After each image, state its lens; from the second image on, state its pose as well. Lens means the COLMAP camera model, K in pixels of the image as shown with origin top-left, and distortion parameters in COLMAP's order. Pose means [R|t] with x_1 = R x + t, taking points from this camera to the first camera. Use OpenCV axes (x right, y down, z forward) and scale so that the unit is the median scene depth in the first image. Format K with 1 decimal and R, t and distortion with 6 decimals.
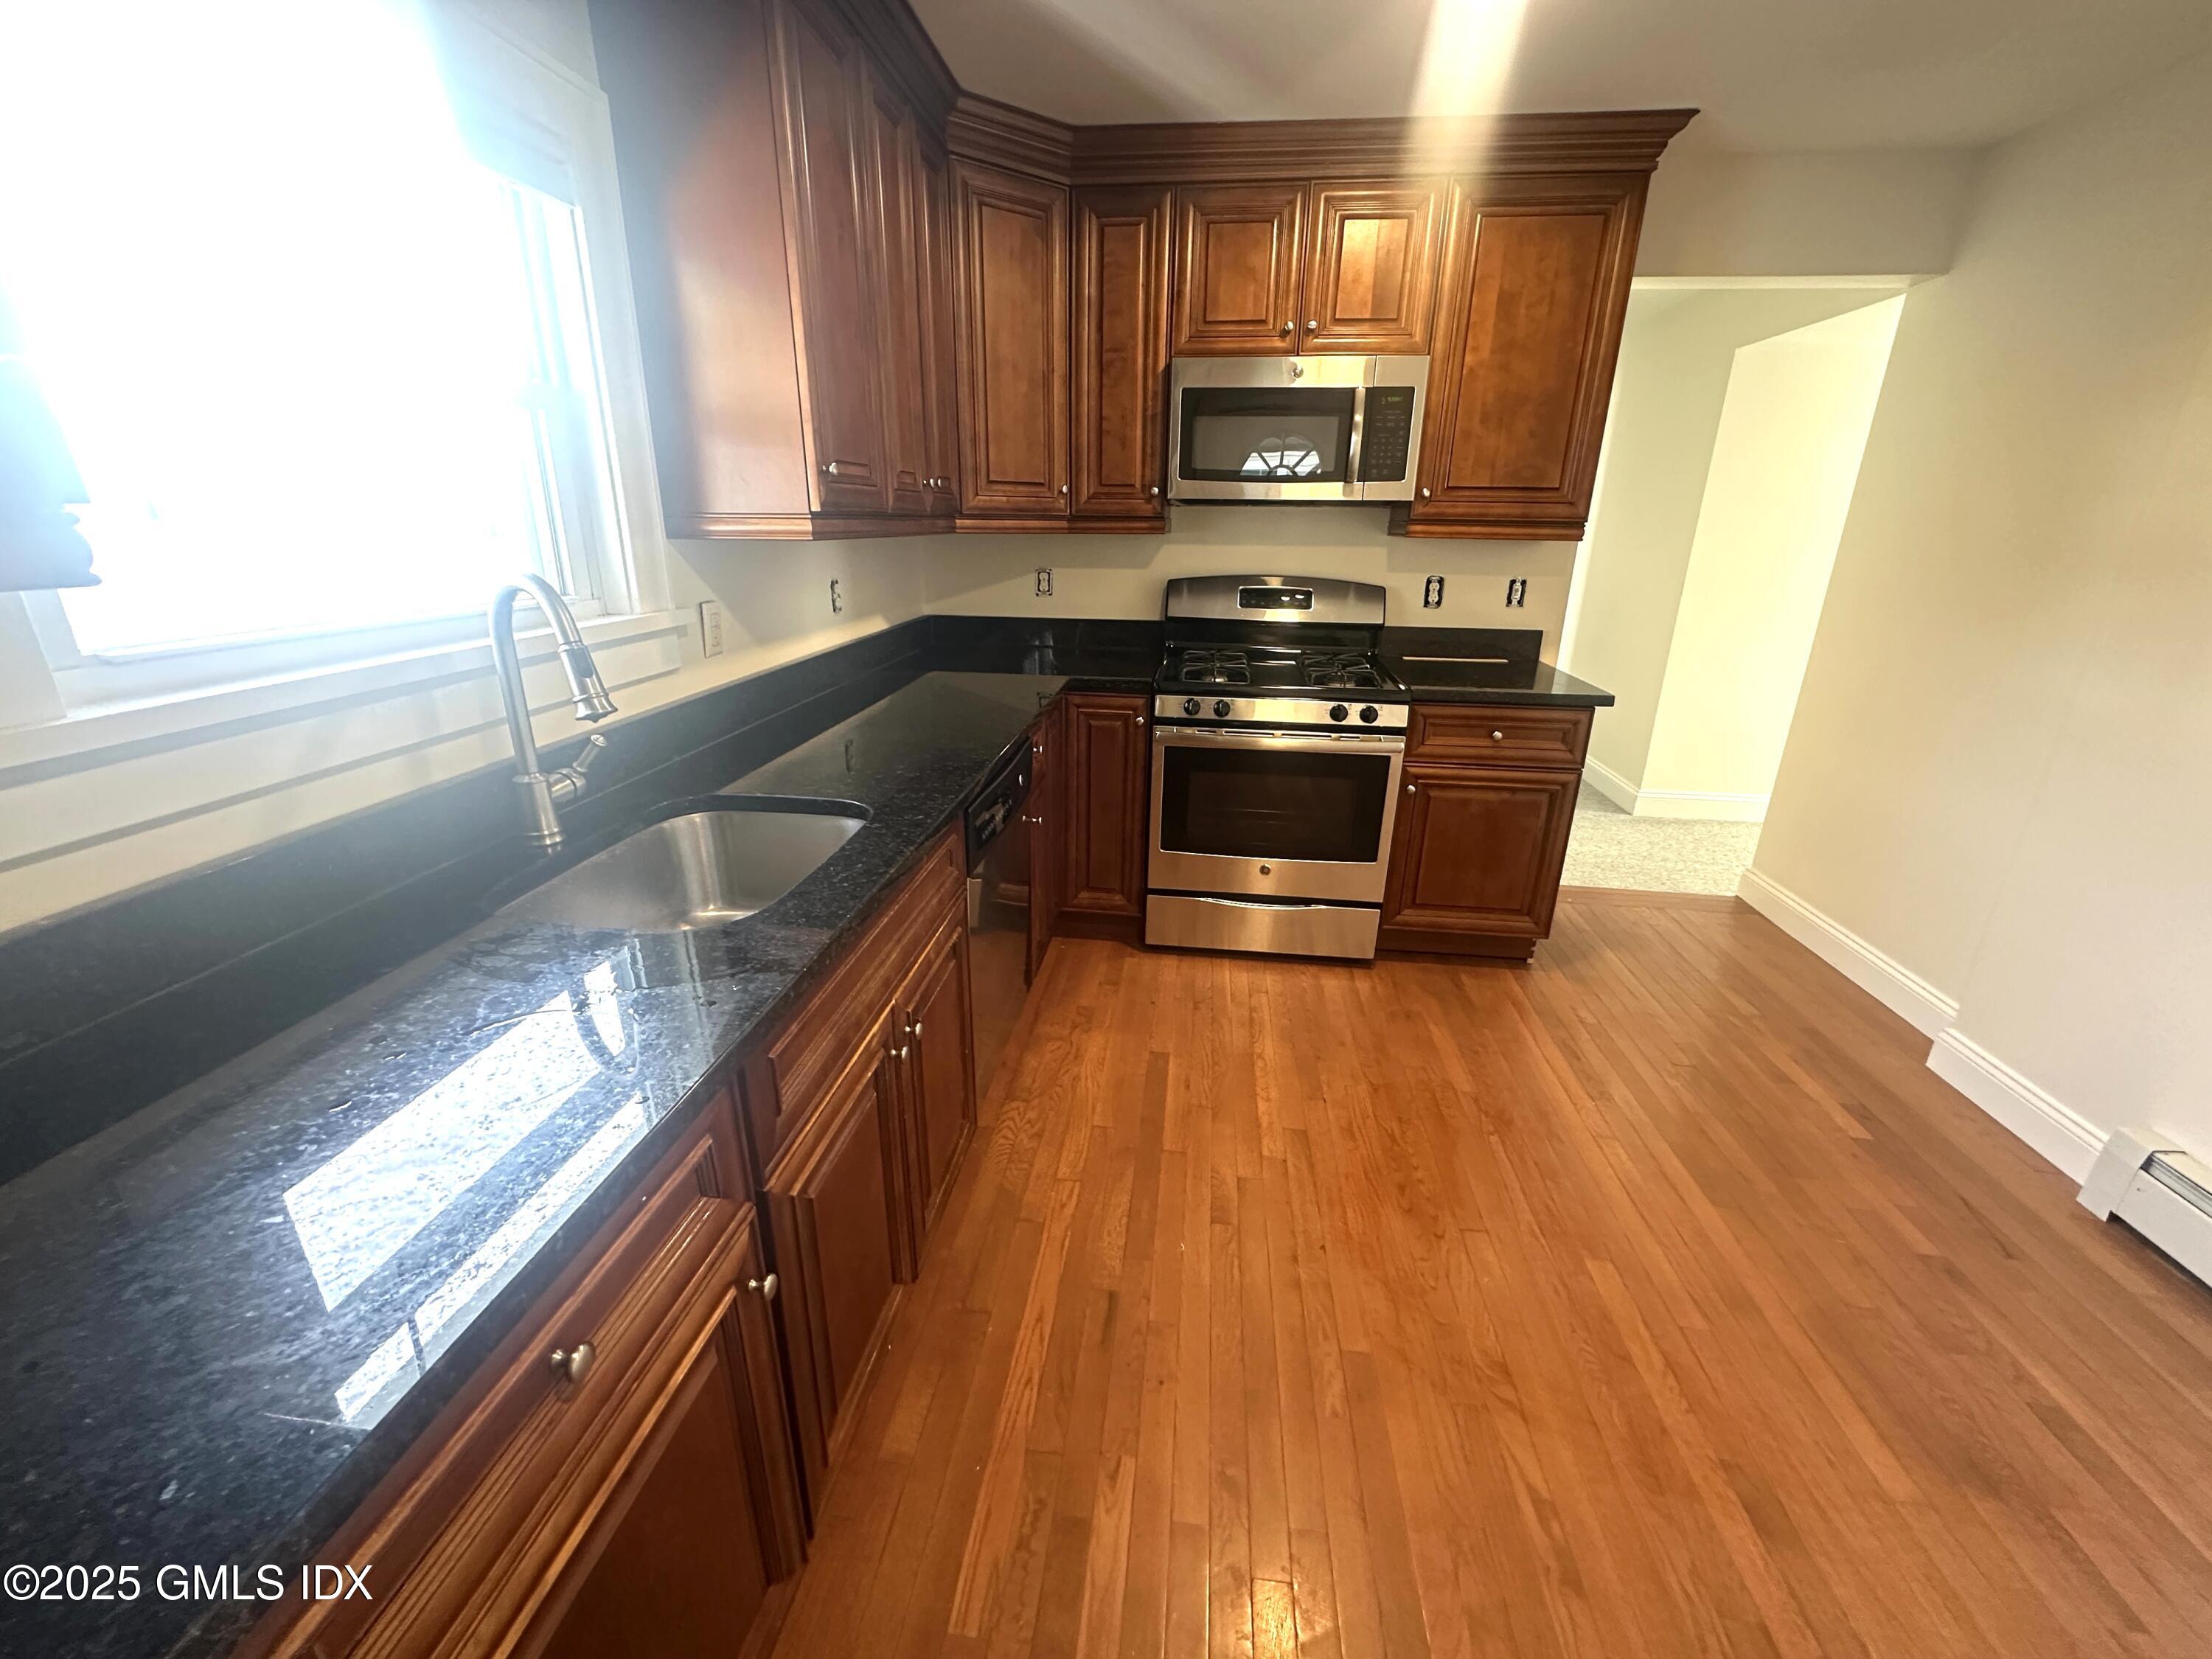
lens RADIAL K [[893.4, 0, 1106.0], [0, 893.4, 829.5], [0, 0, 1]] dist [-0.001009, -0.000140]
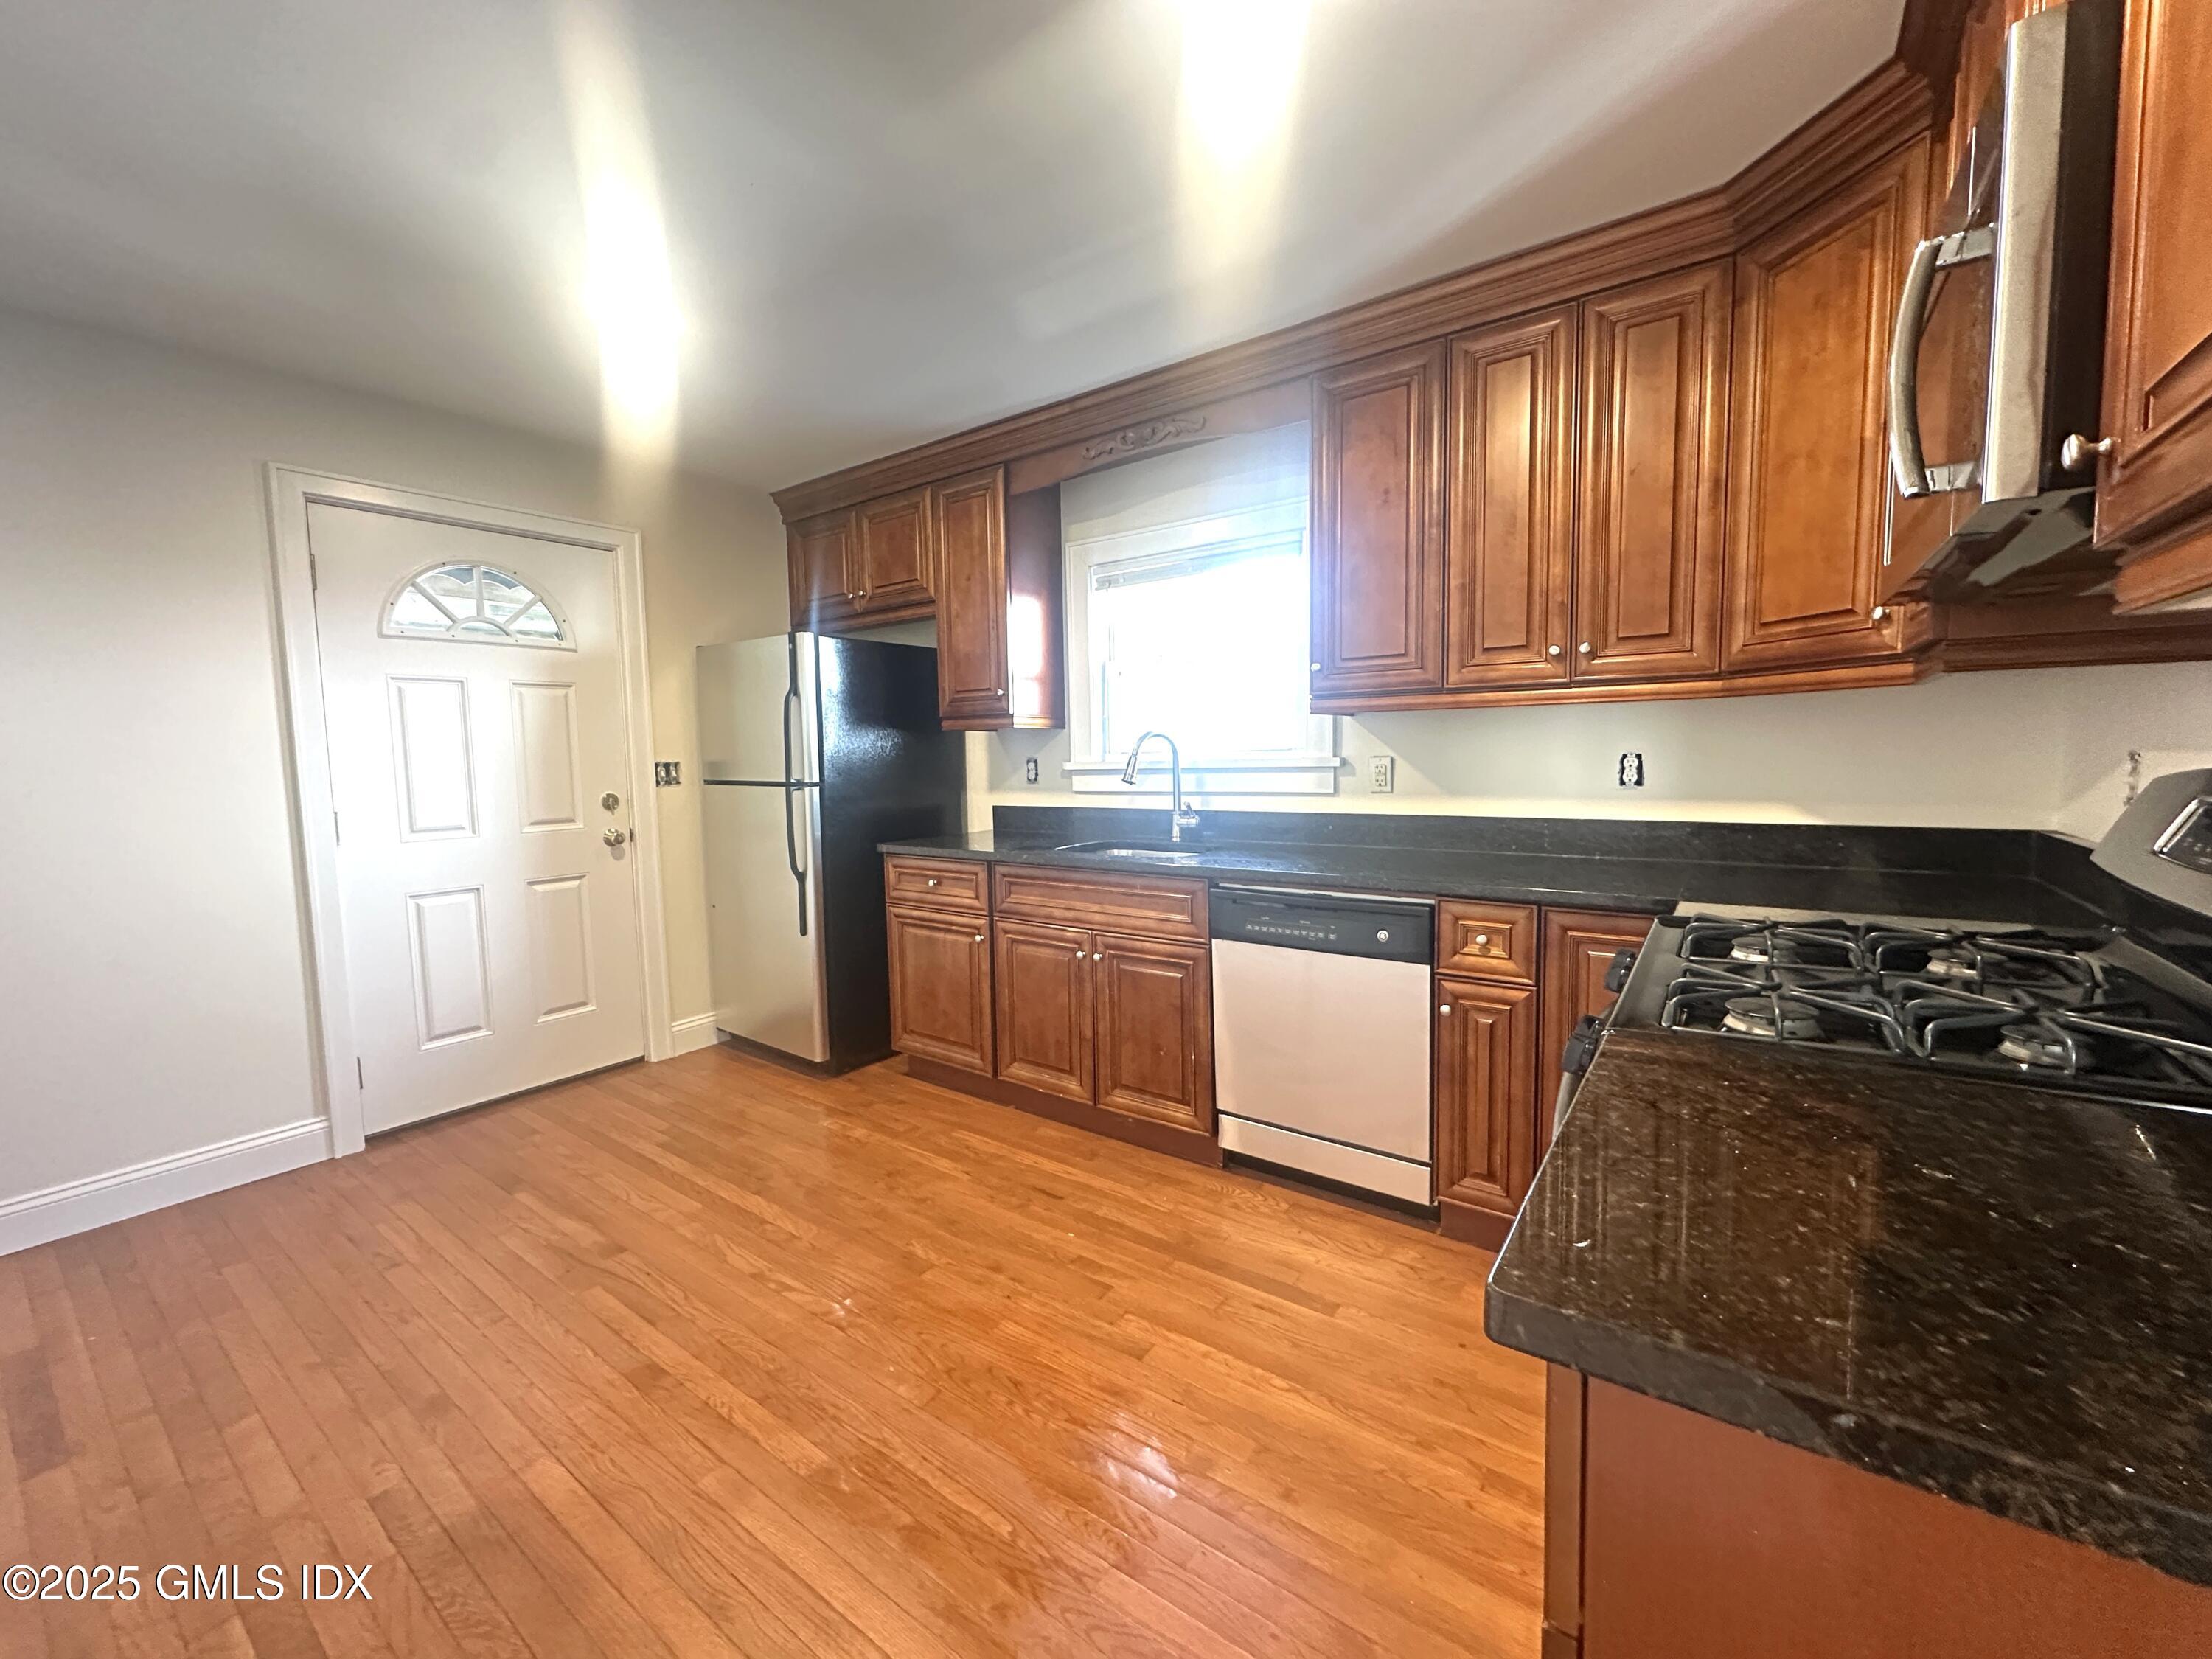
lens RADIAL K [[893.4, 0, 1106.0], [0, 893.4, 829.5], [0, 0, 1]] dist [-0.001009, -0.000140]
pose [[-0.503380, 0.075393, -0.860770, 1.263878], [-0.269199, 0.932922, 0.239140, -0.447852], [0.821061, 0.352097, -0.449319, 1.591347]]
